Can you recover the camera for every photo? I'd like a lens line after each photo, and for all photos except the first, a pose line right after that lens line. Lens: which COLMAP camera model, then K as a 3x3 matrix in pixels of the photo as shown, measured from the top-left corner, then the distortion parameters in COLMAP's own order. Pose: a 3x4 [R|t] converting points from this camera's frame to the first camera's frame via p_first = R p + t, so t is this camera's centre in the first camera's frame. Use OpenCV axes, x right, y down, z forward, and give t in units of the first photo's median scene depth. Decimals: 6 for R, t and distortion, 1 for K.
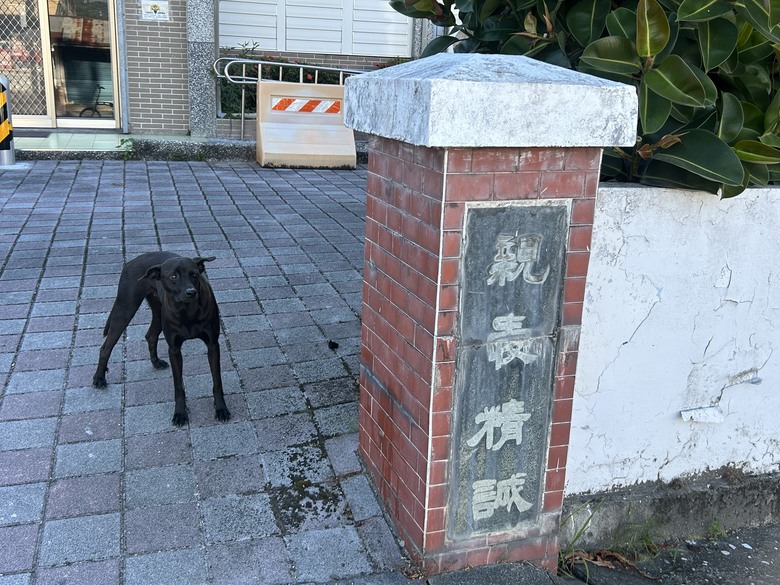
lens RADIAL K [[789.8, 0, 390.0], [0, 789.8, 292.5], [0, 0, 1]] dist [0.011194, 0.011590]
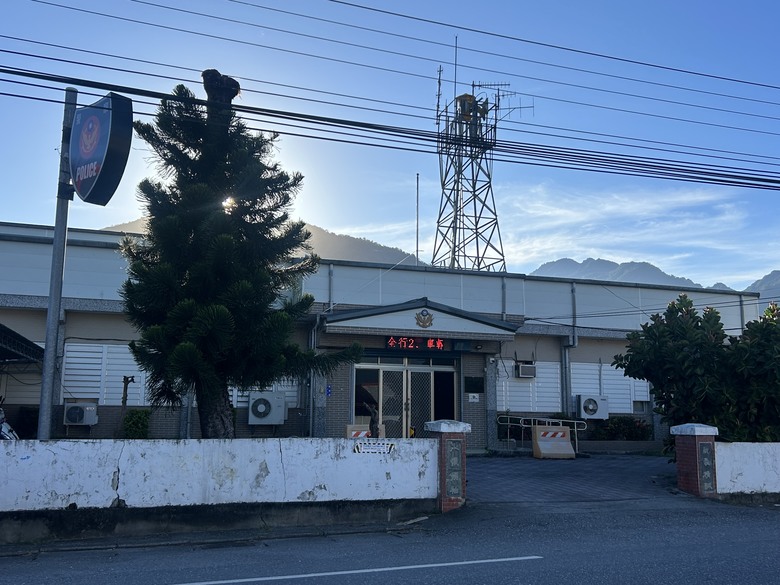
lens RADIAL K [[753.4, 0, 390.0], [0, 753.4, 292.5], [0, 0, 1]] dist [0.001250, 0.001237]
pose [[0.999626, -0.022428, 0.015649, -2.508498], [0.026886, 0.910732, -0.412121, 1.257207], [-0.005009, 0.412388, 0.910995, -5.270168]]
